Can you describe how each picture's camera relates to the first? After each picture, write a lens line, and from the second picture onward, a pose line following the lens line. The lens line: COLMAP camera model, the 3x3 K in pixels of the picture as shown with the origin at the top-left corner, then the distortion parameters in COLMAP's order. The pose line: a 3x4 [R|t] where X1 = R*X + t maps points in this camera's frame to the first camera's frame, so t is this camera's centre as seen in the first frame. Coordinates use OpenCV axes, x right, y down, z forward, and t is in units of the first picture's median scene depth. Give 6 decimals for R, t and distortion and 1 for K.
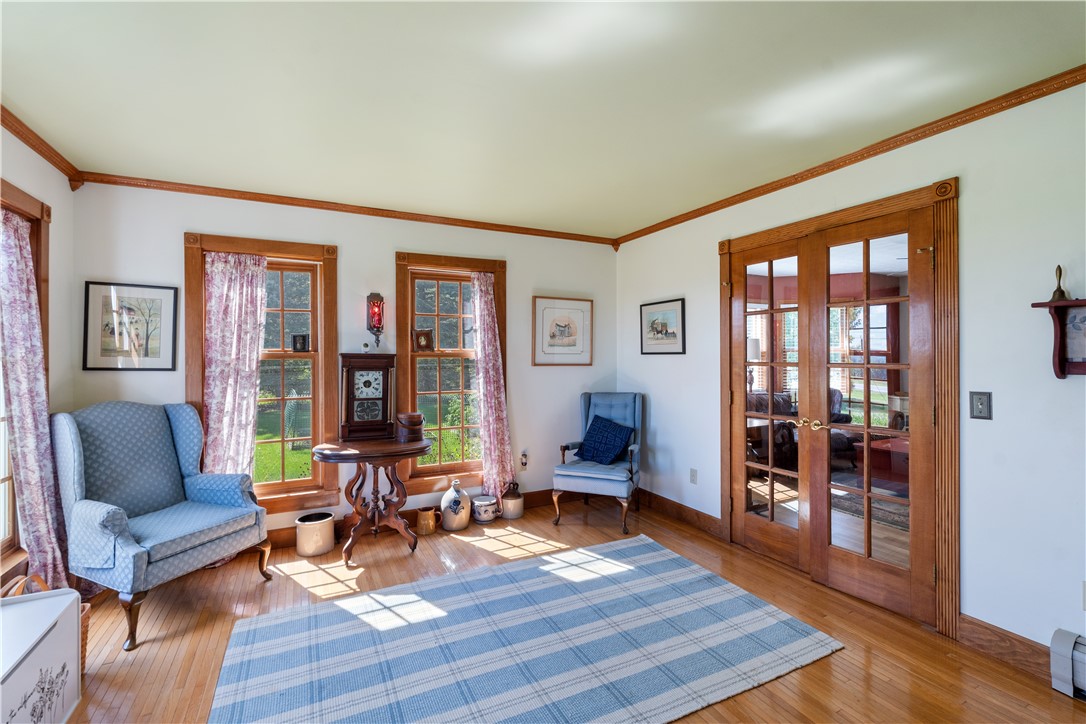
lens RADIAL K [[483.6, 0, 542.8], [0, 483.6, 358.2], [0, 0, 1]] dist [-0.005553, 0.000197]
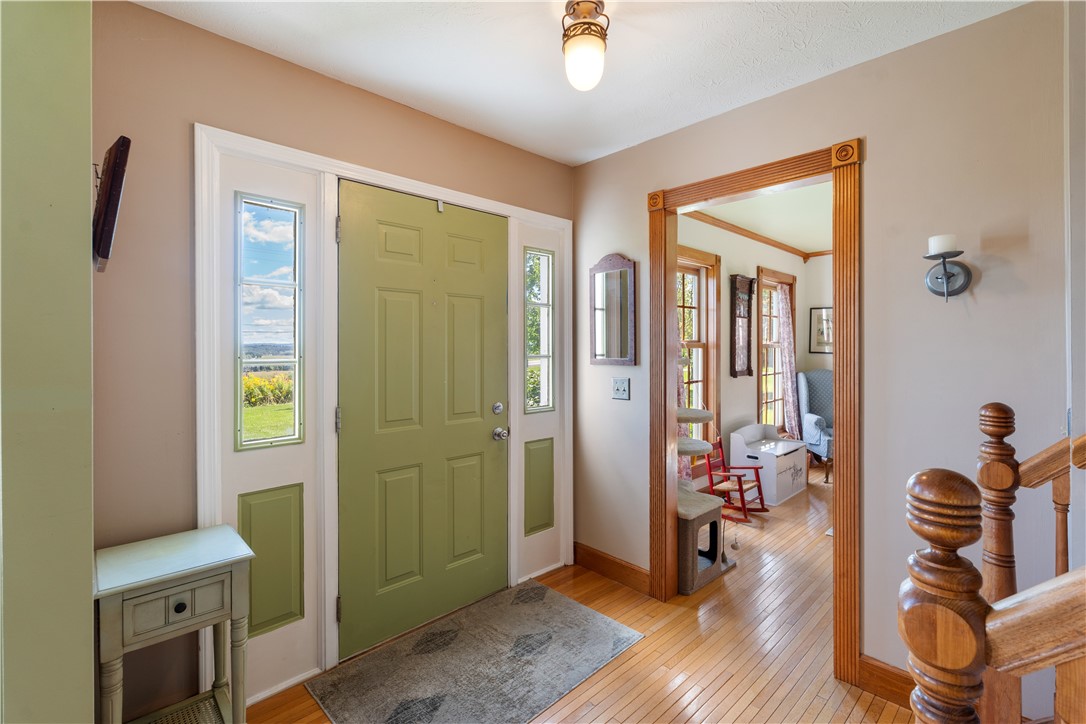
lens RADIAL K [[483.6, 0, 543.2], [0, 483.6, 355.1], [0, 0, 1]] dist [-0.005553, 0.000197]
pose [[0.285597, 0.004807, -0.958338, 0.755966], [0.003668, 0.999975, 0.006109, 0.019843], [0.958343, -0.005260, 0.285572, -0.734661]]
